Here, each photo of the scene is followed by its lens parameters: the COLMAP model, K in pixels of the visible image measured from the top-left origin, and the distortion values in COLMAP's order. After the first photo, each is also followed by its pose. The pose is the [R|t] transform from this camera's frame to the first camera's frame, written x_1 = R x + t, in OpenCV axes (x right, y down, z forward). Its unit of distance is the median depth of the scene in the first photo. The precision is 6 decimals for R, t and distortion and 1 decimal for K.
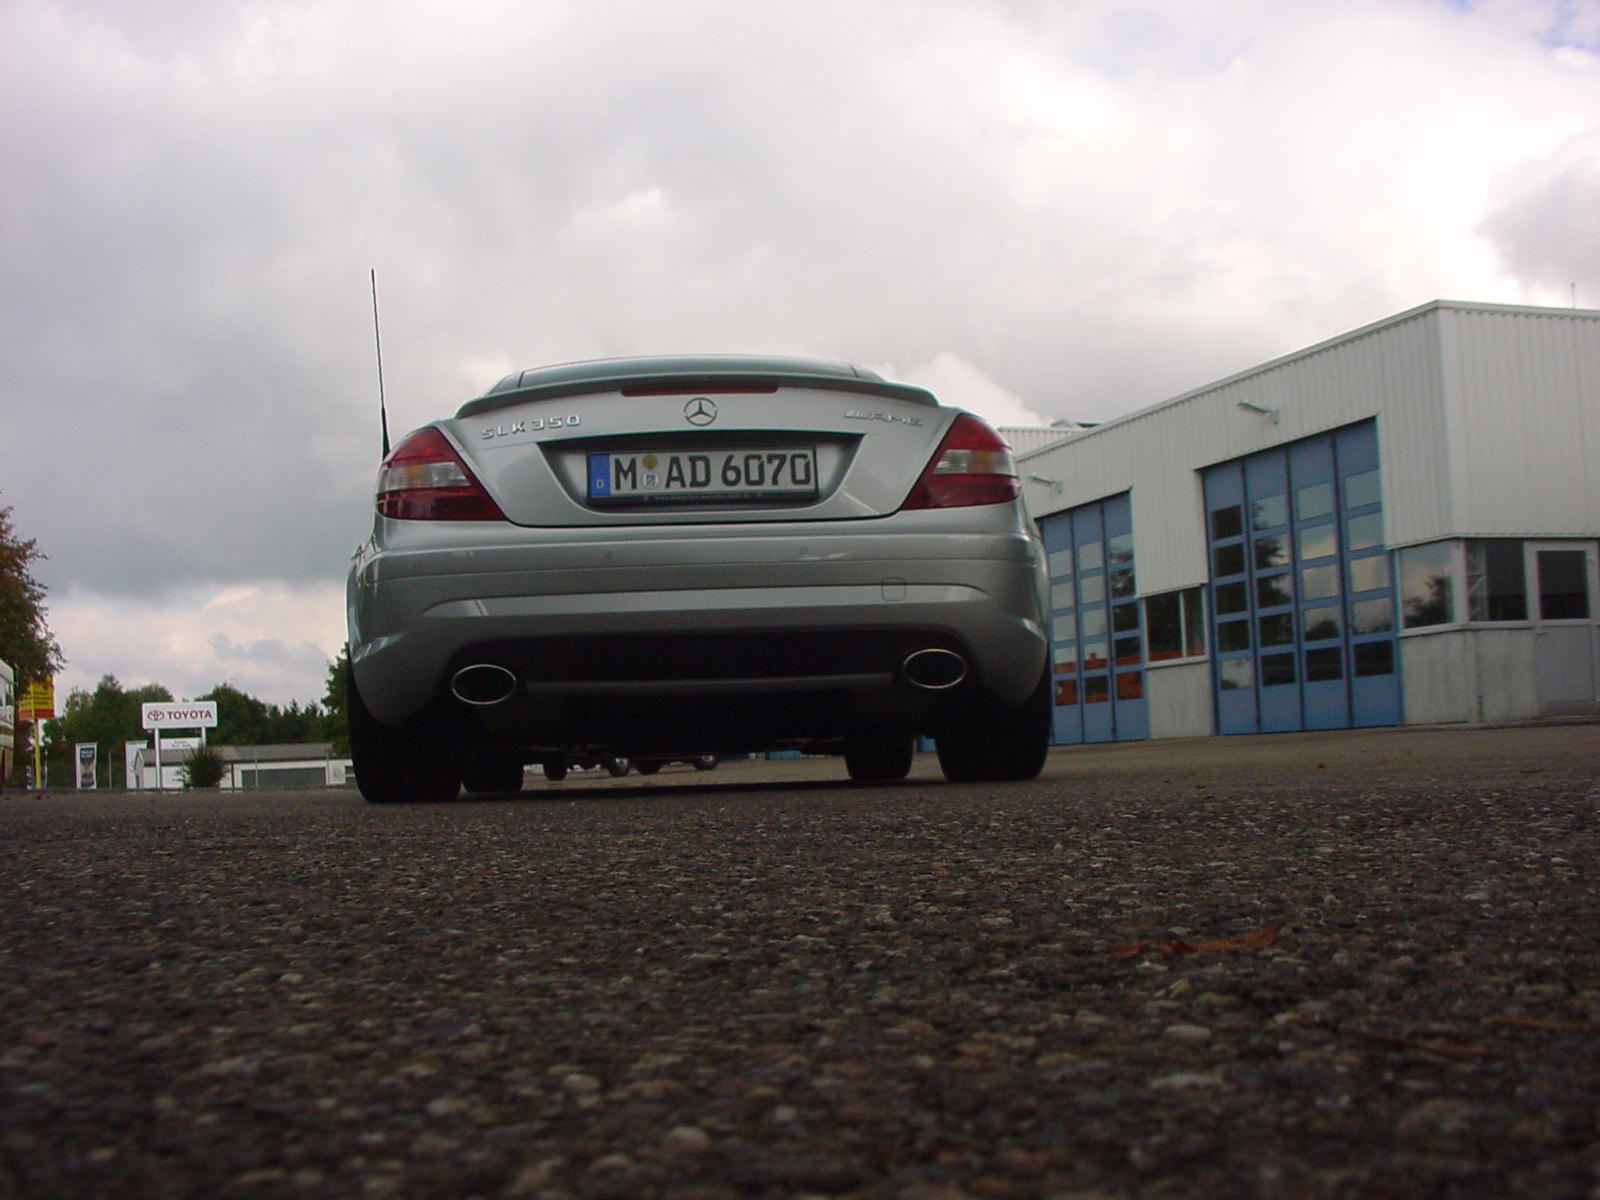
lens RADIAL K [[1923.6, 0, 749.4], [0, 1923.6, 699.2], [0, 0, 1]] dist [-0.230633, 0.341022]
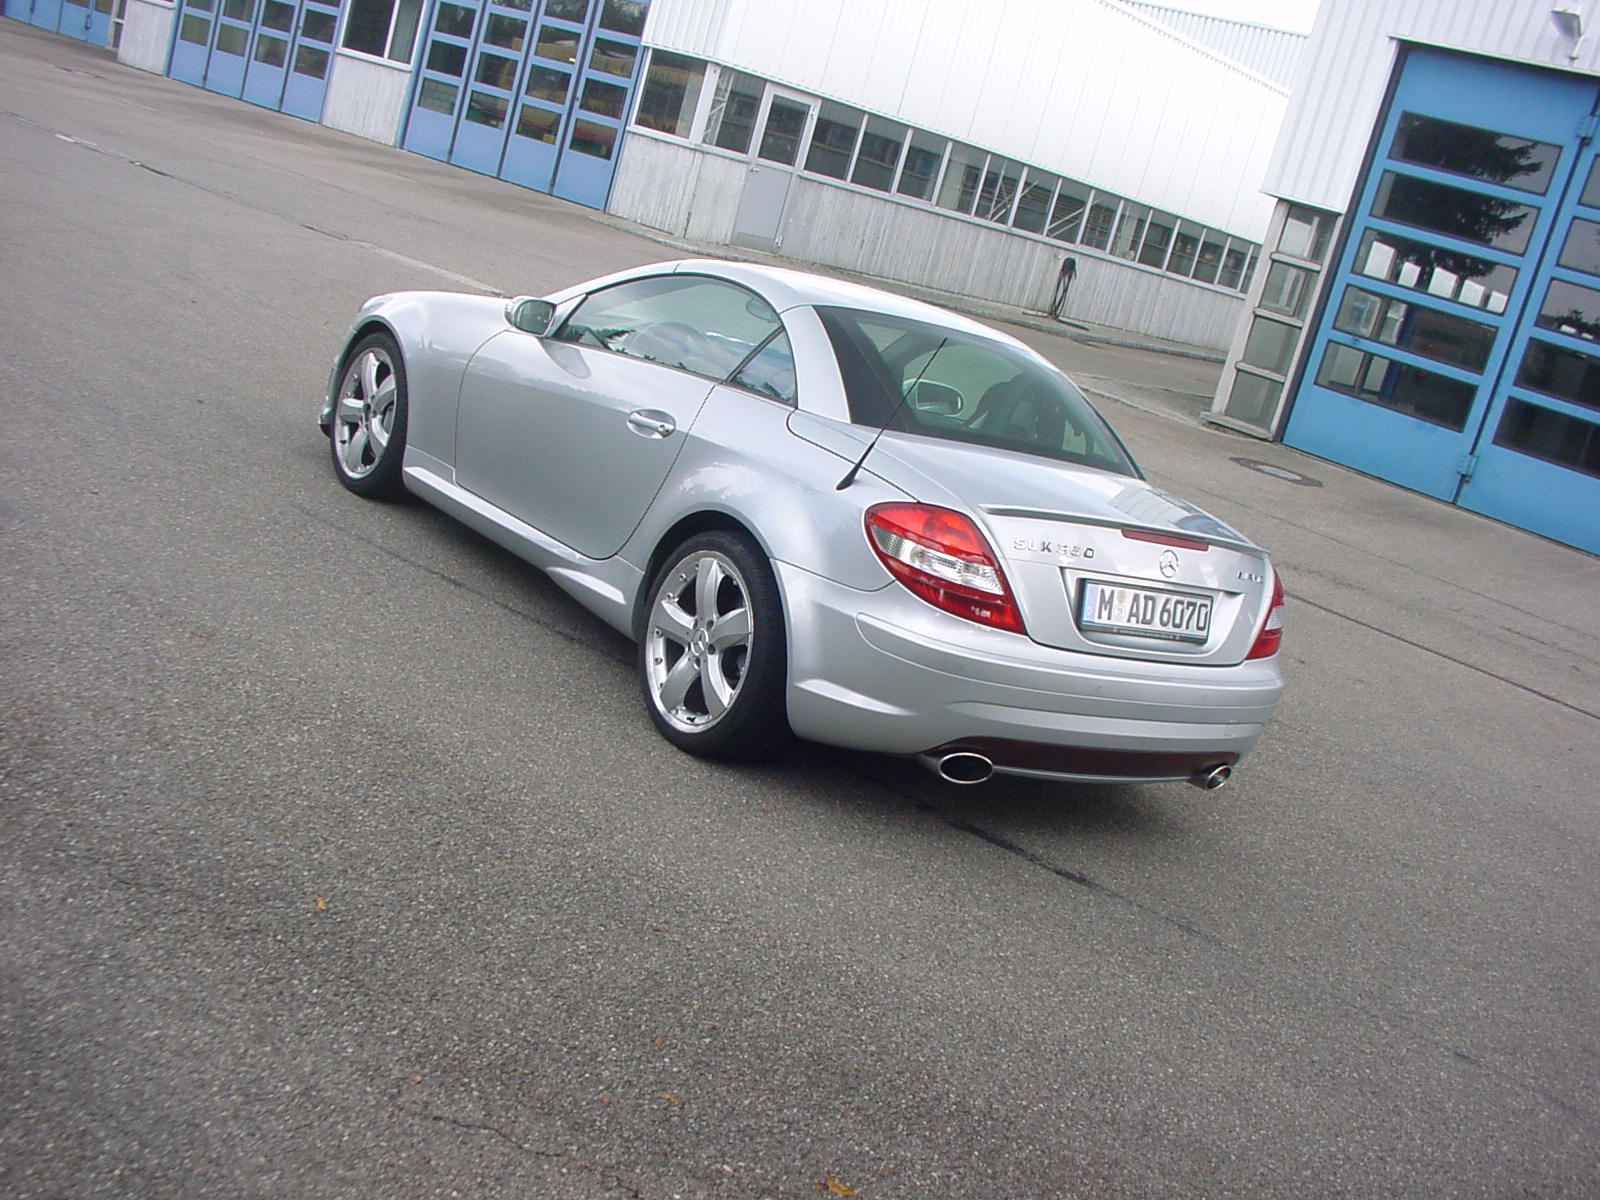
lens RADIAL K [[1923.6, 0, 749.4], [0, 1923.6, 699.2], [0, 0, 1]] dist [-0.230633, 0.341022]
pose [[0.812100, 0.102494, 0.574446, -0.891174], [-0.311952, 0.908221, 0.278964, -0.318703], [-0.493132, -0.405746, 0.769540, 0.195337]]
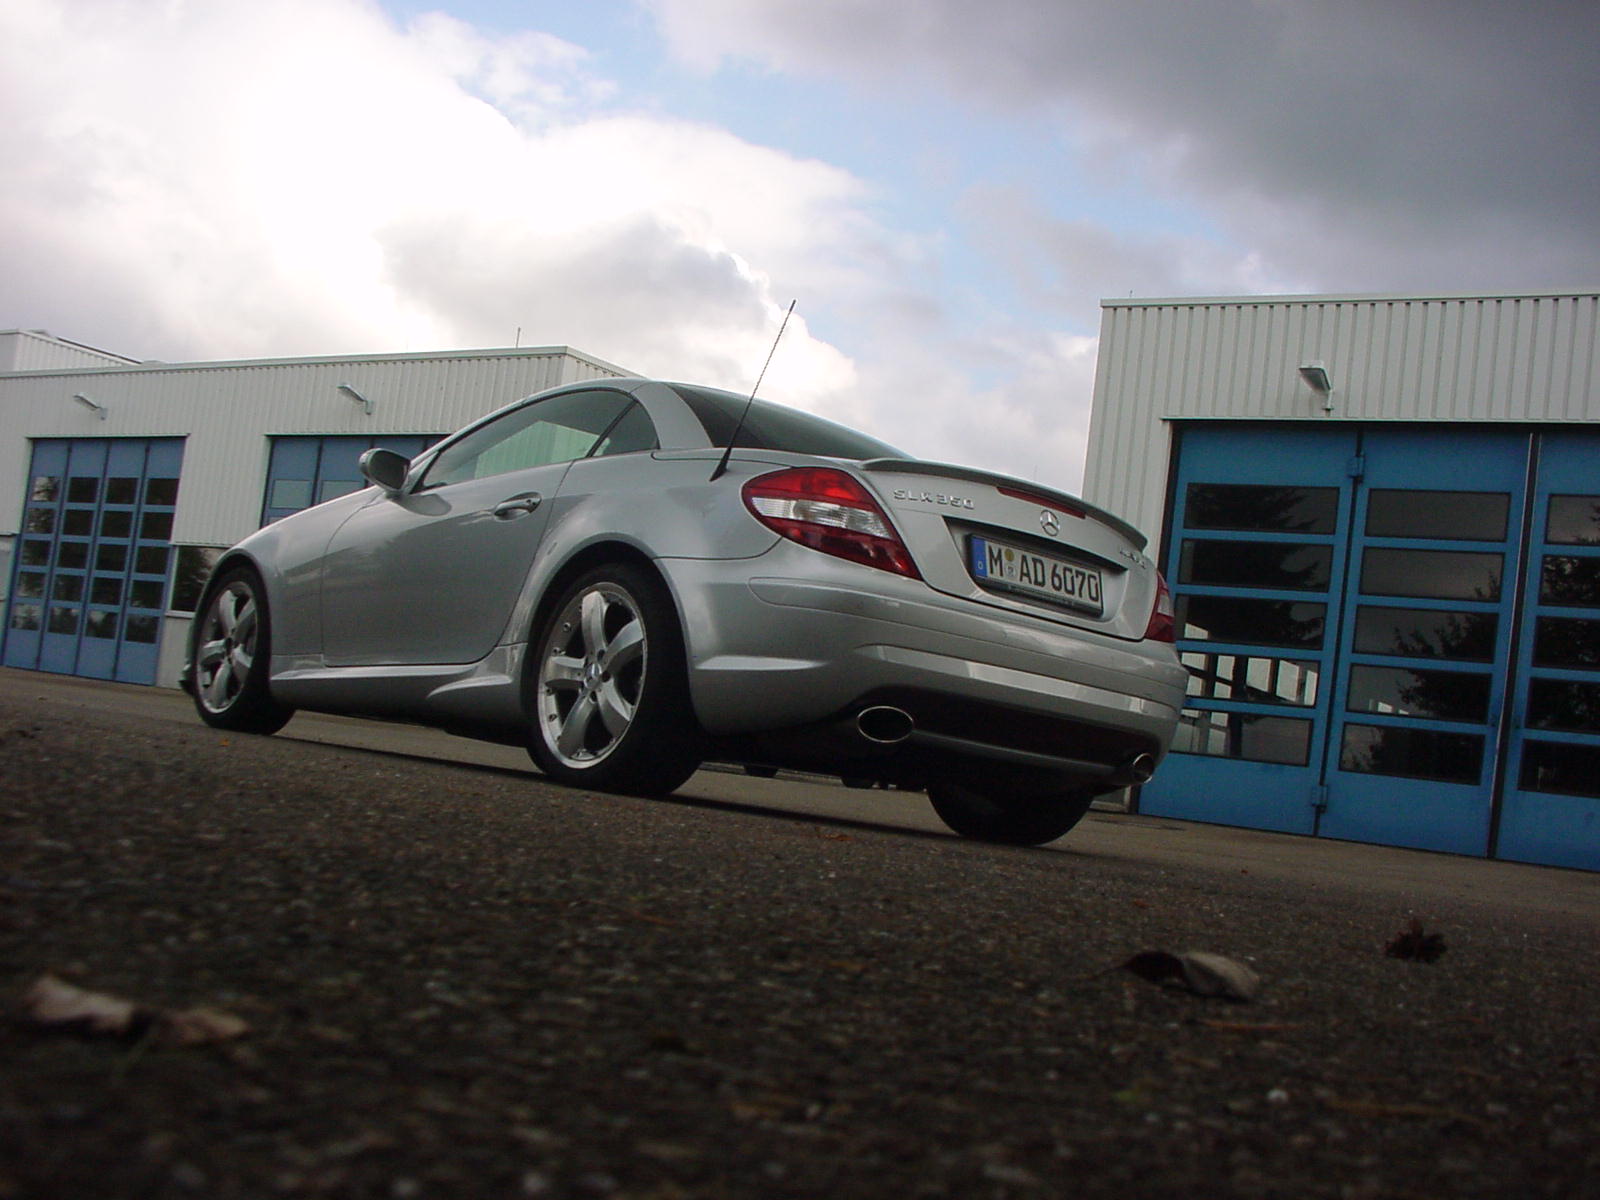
lens RADIAL K [[1923.6, 0, 749.4], [0, 1923.6, 699.2], [0, 0, 1]] dist [-0.230633, 0.341022]
pose [[0.787707, 0.174264, 0.590889, -0.839611], [-0.189515, 0.981191, -0.036731, 0.033522], [-0.586176, -0.083048, 0.805916, 0.154676]]
